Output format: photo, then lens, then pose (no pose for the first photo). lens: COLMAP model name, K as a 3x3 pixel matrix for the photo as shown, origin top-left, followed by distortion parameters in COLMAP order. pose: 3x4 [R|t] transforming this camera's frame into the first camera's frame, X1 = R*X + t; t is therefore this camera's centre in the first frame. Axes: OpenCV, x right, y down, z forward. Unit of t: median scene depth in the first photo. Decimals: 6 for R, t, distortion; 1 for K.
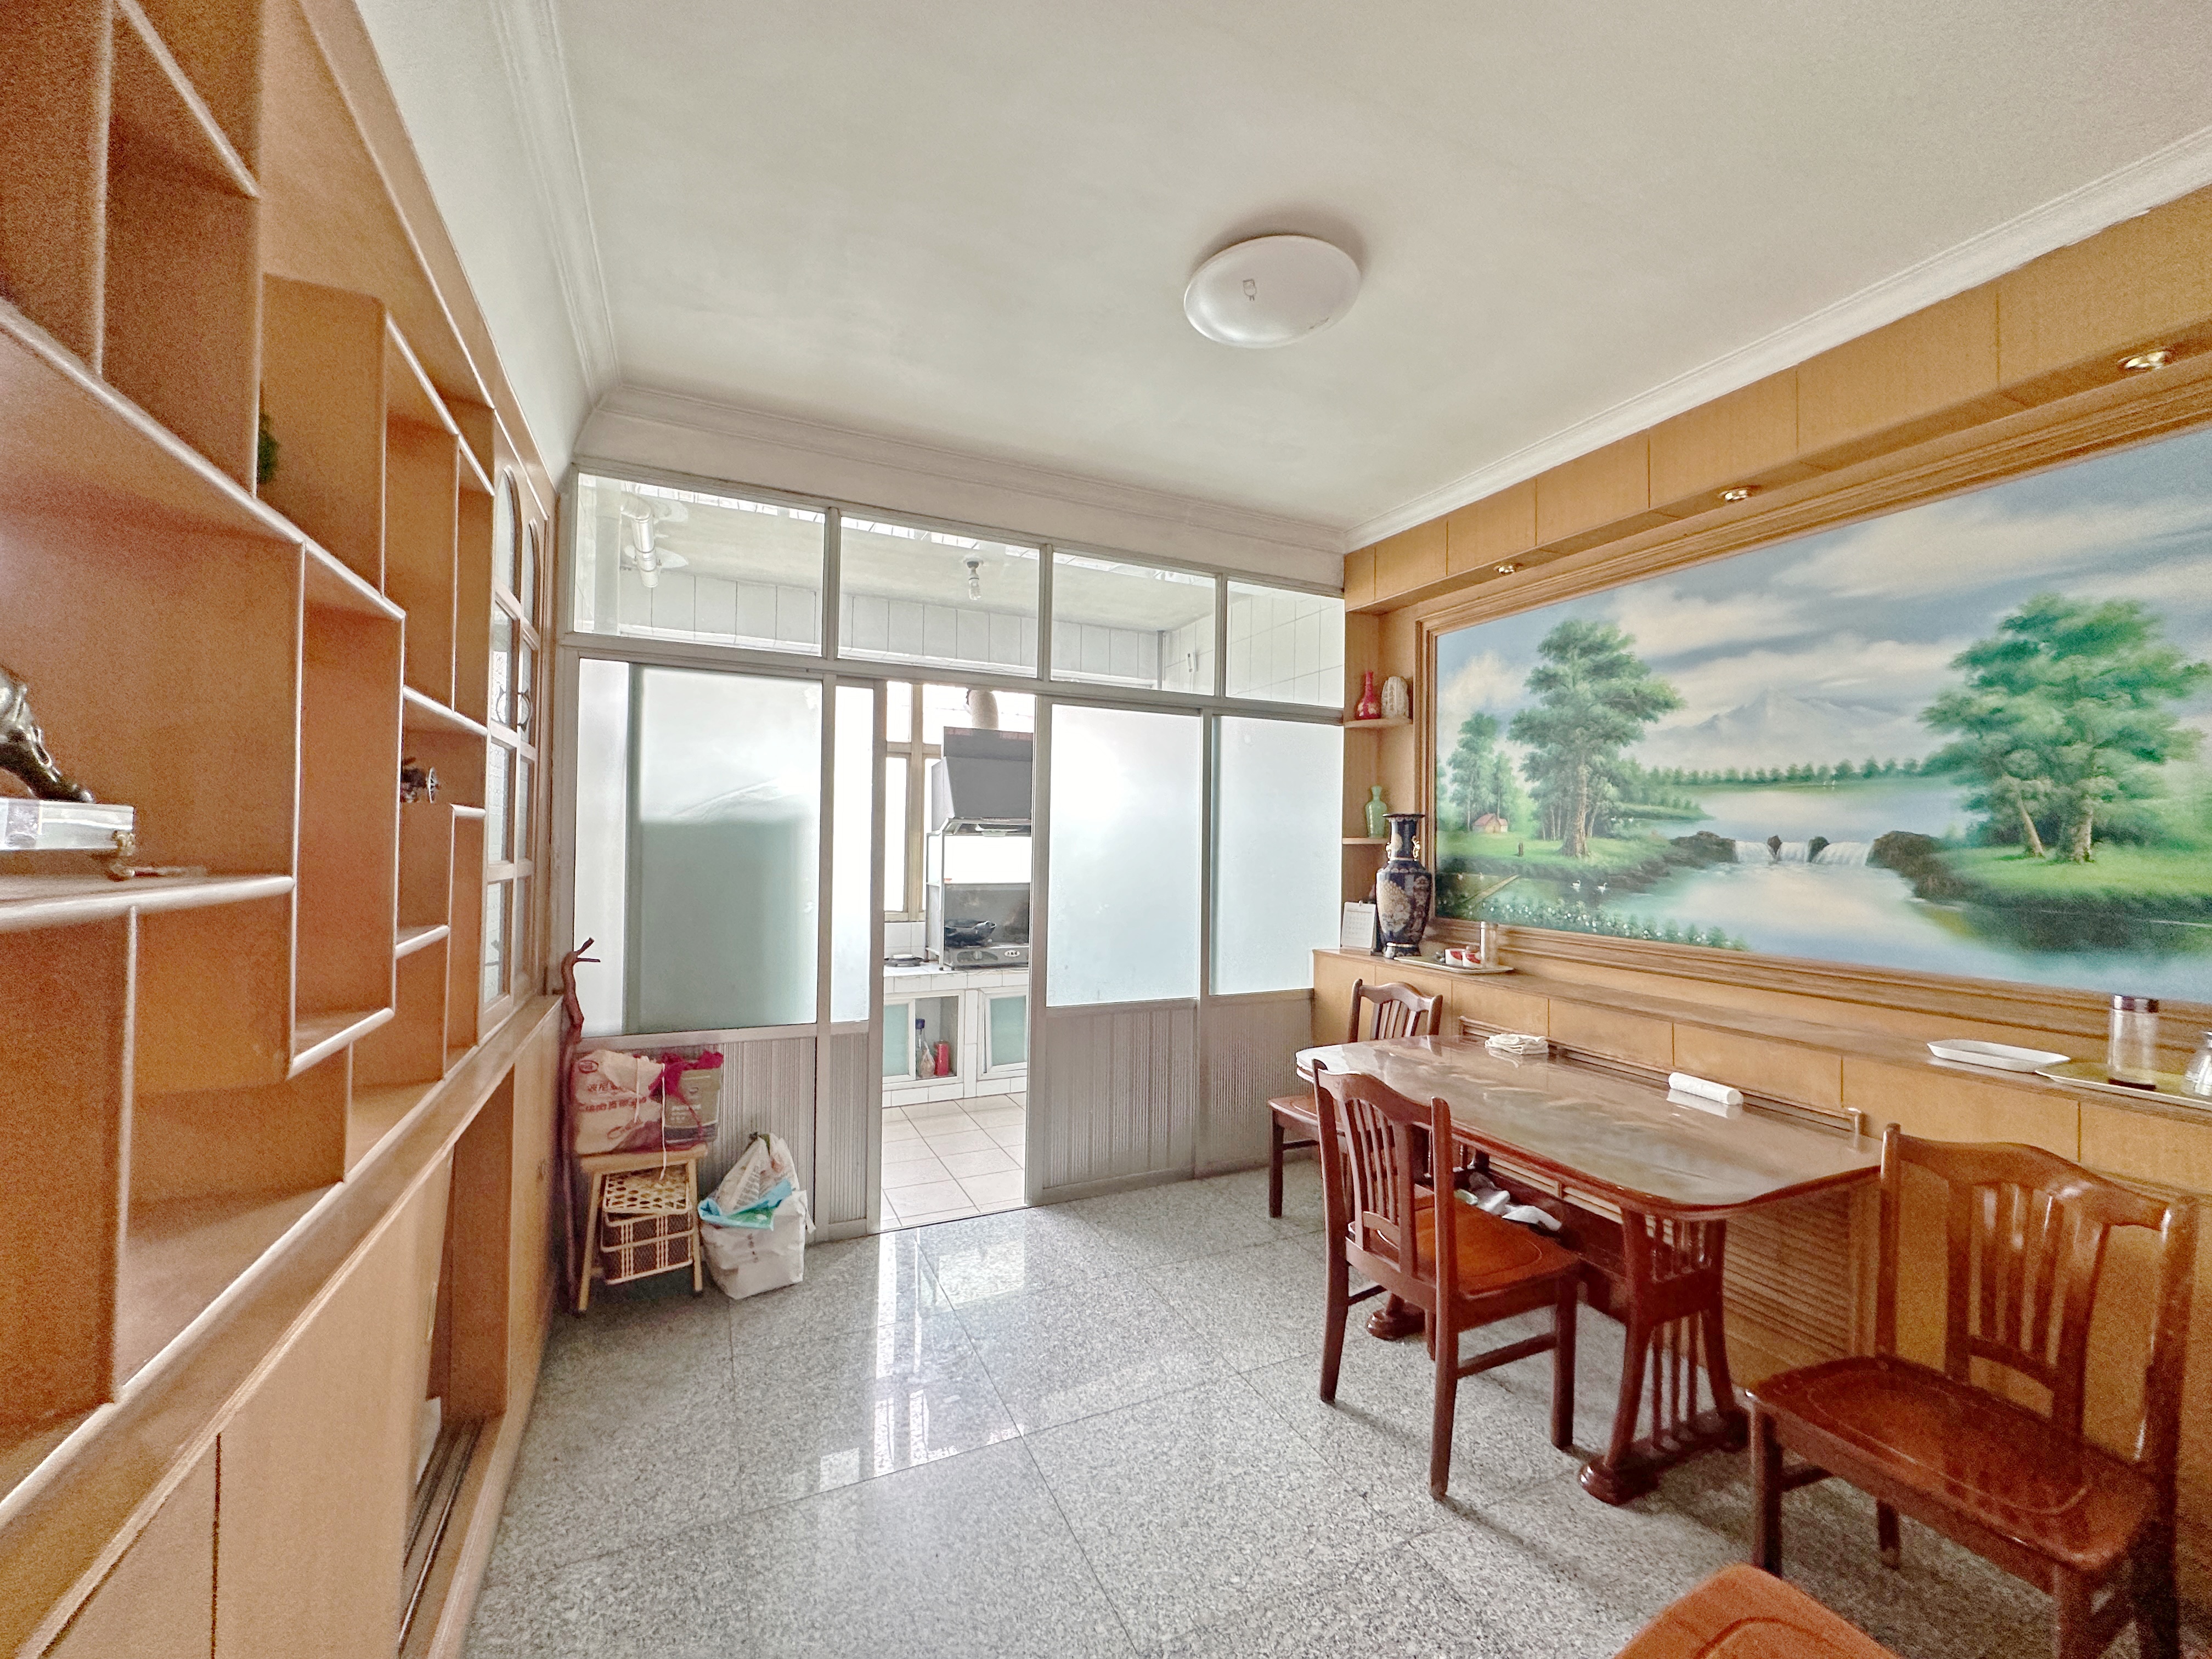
lens RADIAL K [[888.4, 0, 1108.3], [0, 888.4, 833.6], [0, 0, 1]] dist [0.000798, -0.000014]
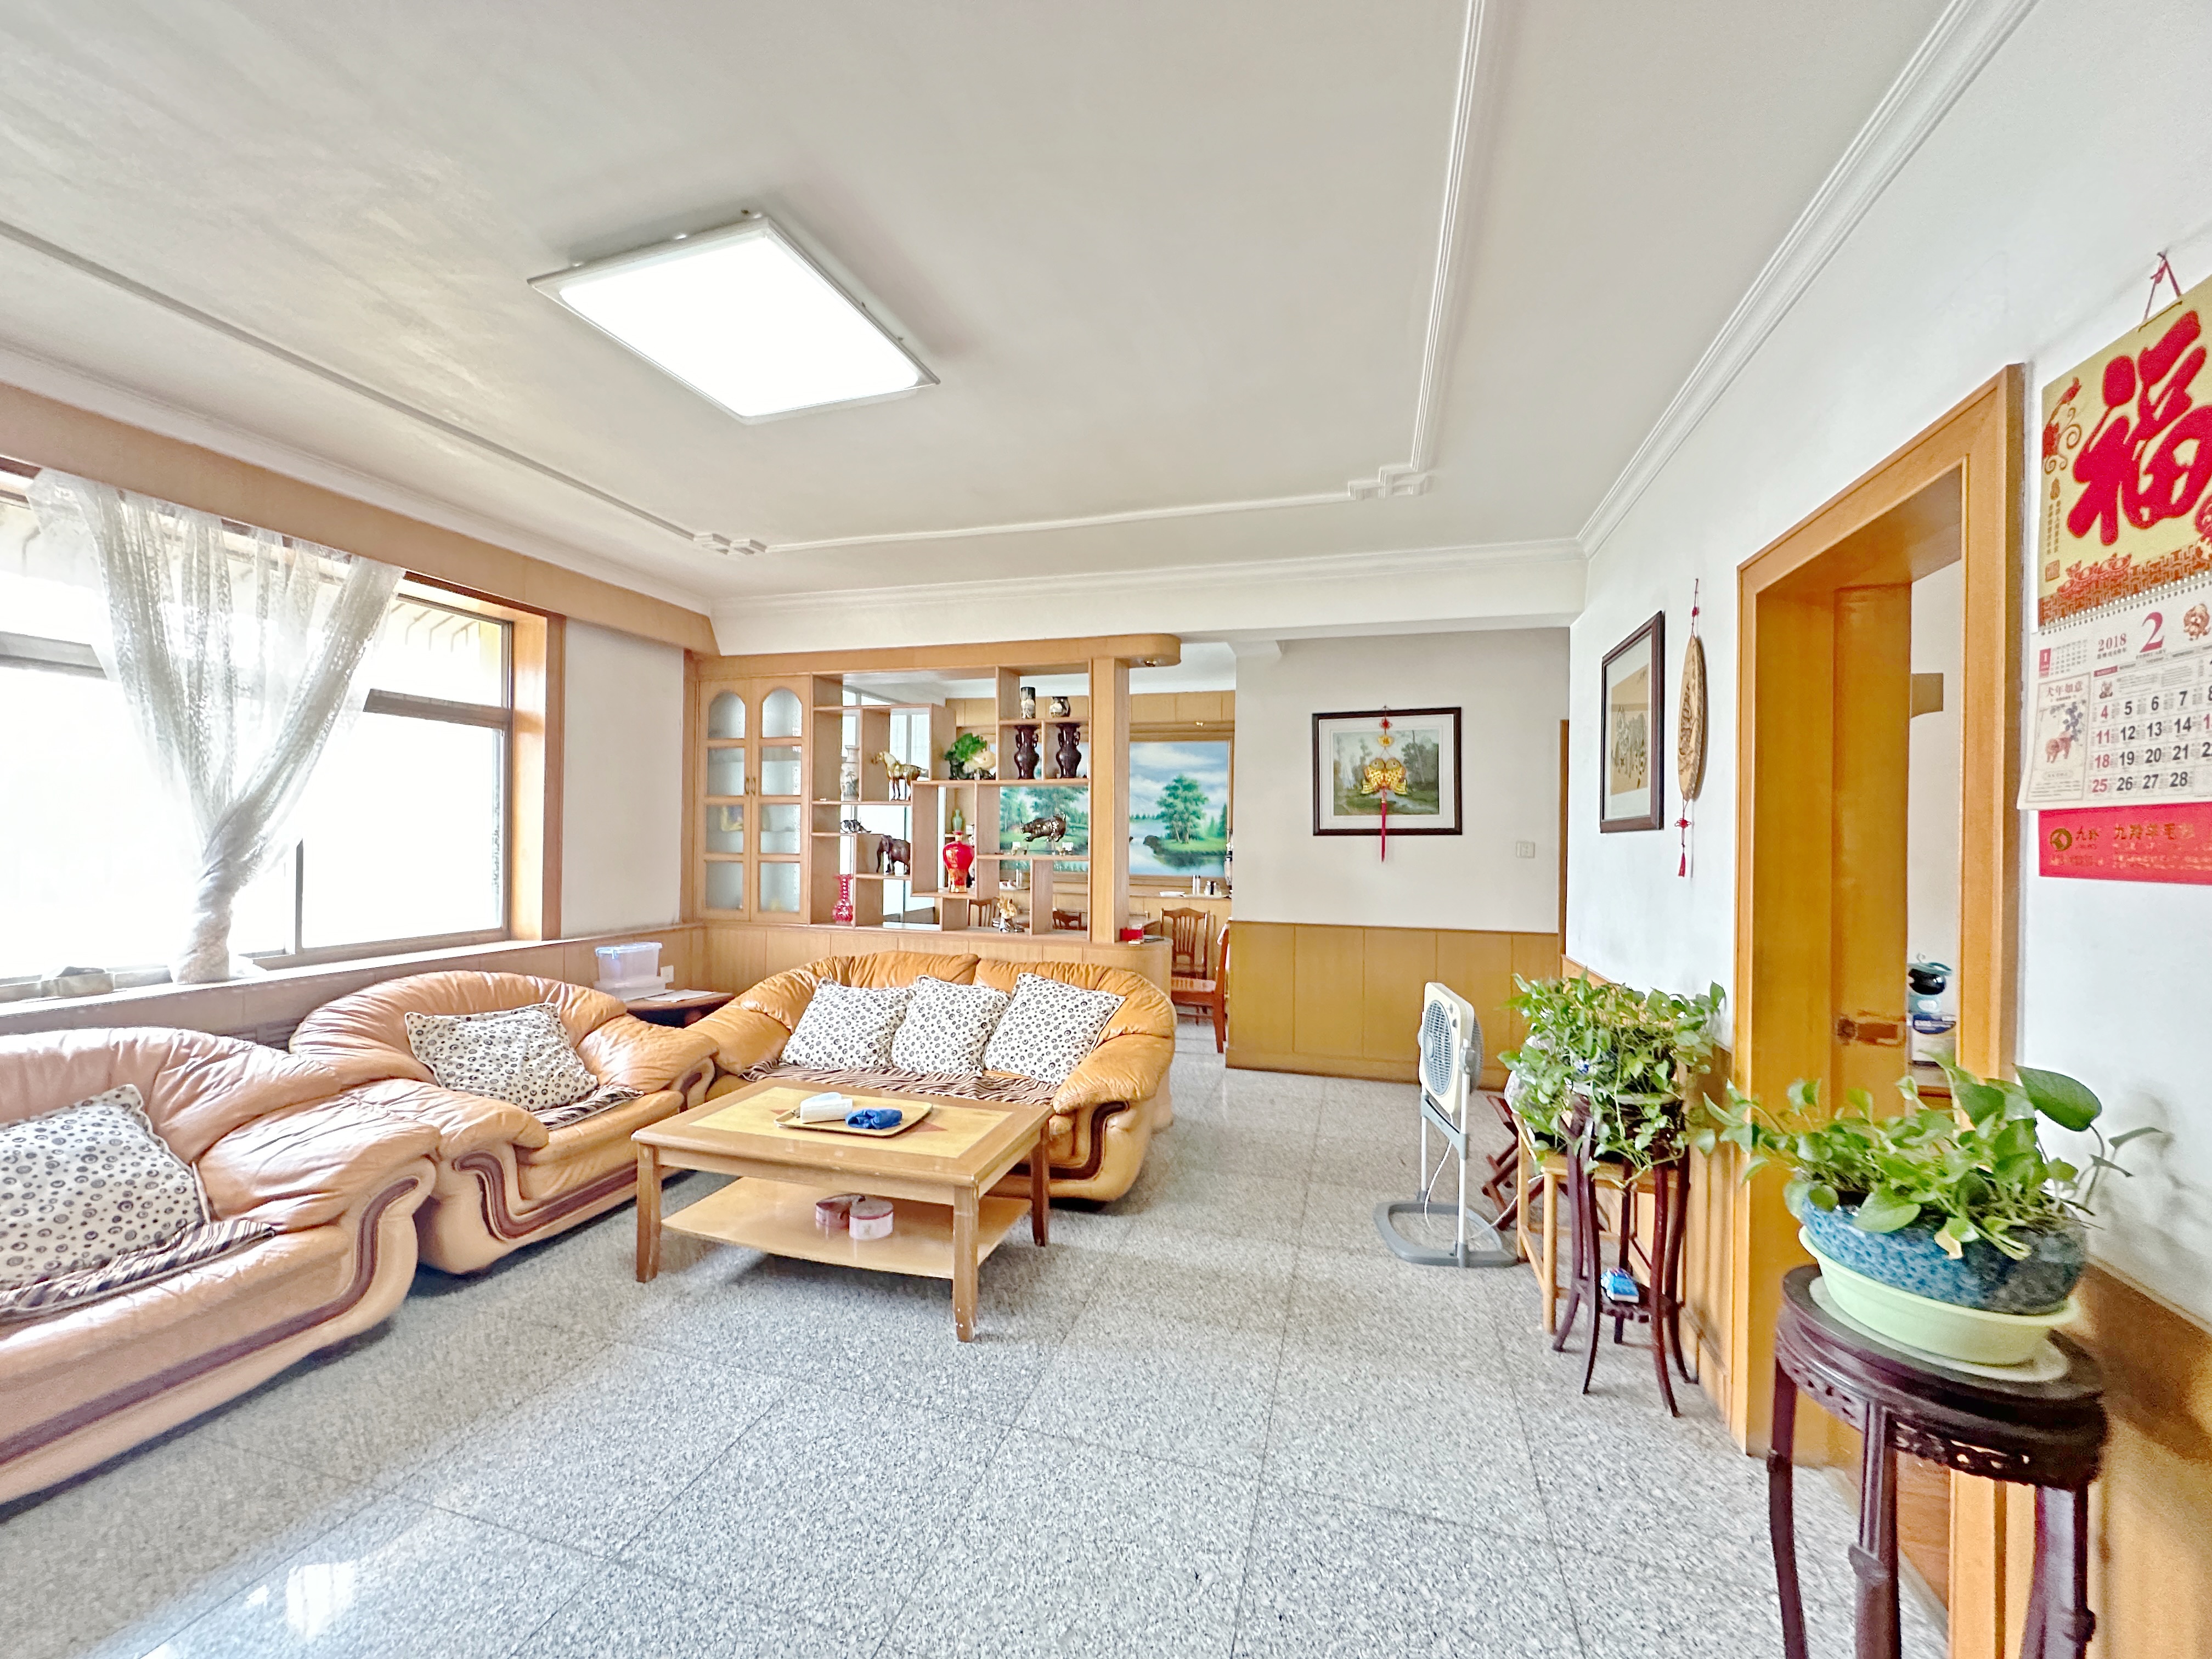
lens RADIAL K [[888.4, 0, 1103.5], [0, 888.4, 834.6], [0, 0, 1]] dist [0.000798, -0.000014]
pose [[0.664128, -0.001630, 0.747617, -0.409542], [-0.015325, 0.999758, 0.015793, -0.012565], [-0.747462, -0.021946, 0.663942, -0.261784]]
